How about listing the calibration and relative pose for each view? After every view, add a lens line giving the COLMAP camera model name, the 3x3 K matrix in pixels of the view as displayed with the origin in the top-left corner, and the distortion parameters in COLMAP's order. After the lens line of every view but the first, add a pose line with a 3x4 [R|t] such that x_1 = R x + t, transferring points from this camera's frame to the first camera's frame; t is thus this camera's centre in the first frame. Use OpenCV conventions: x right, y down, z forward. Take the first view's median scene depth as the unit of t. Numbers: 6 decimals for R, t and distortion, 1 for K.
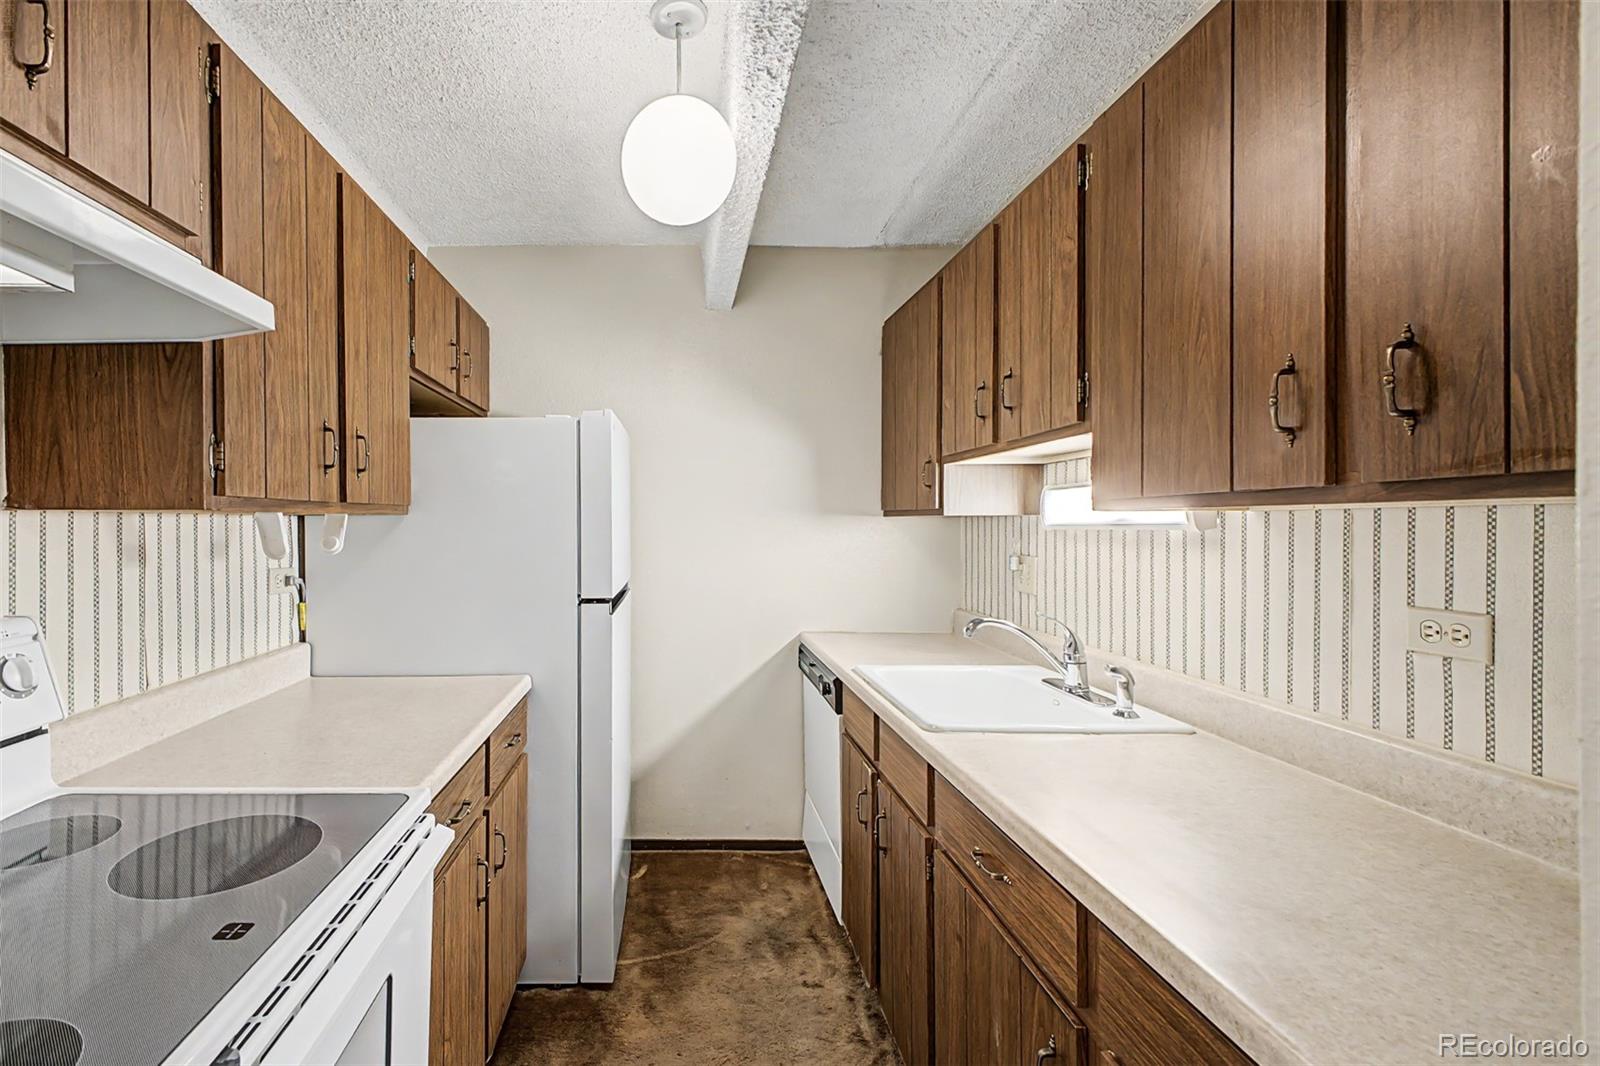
lens RADIAL K [[636.1, 0, 795.4], [0, 636.1, 518.9], [0, 0, 1]] dist [0.002893, -0.000395]
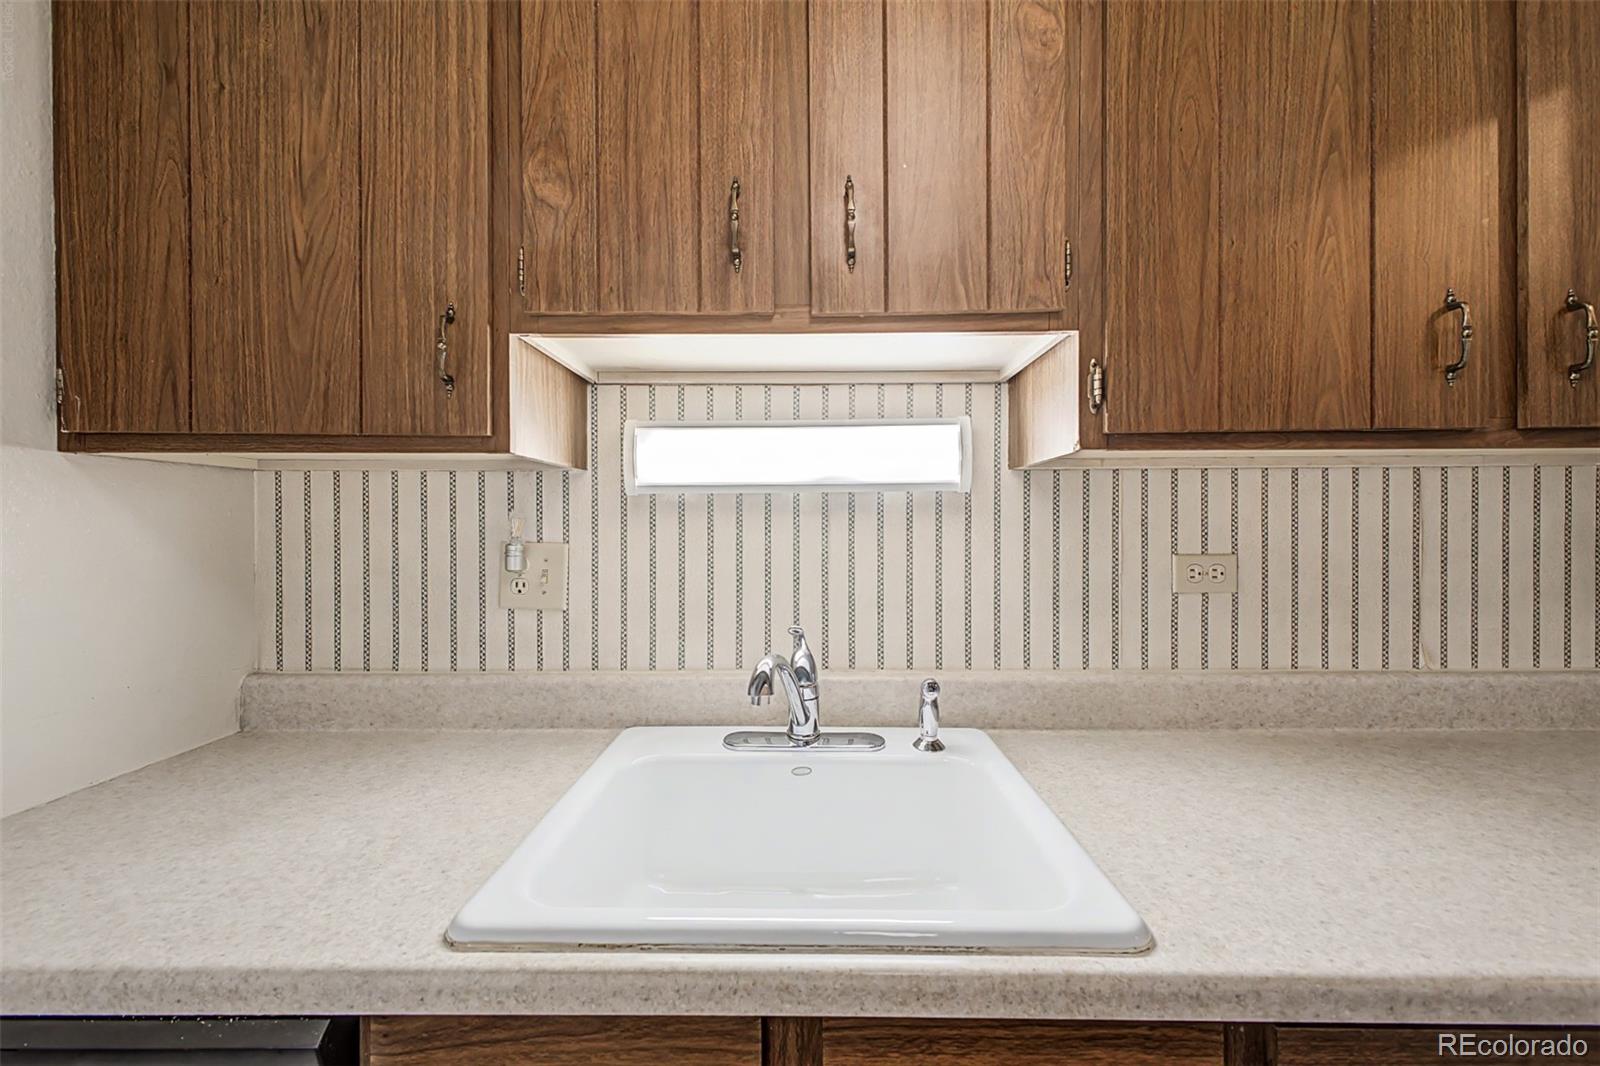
lens RADIAL K [[636.1, 0, 795.4], [0, 636.1, 518.9], [0, 0, 1]] dist [0.002893, -0.000395]
pose [[0.202886, -0.002949, 0.979198, -0.322595], [-0.006477, 0.999970, 0.004353, 0.078548], [-0.979181, -0.007225, 0.202861, 1.558637]]
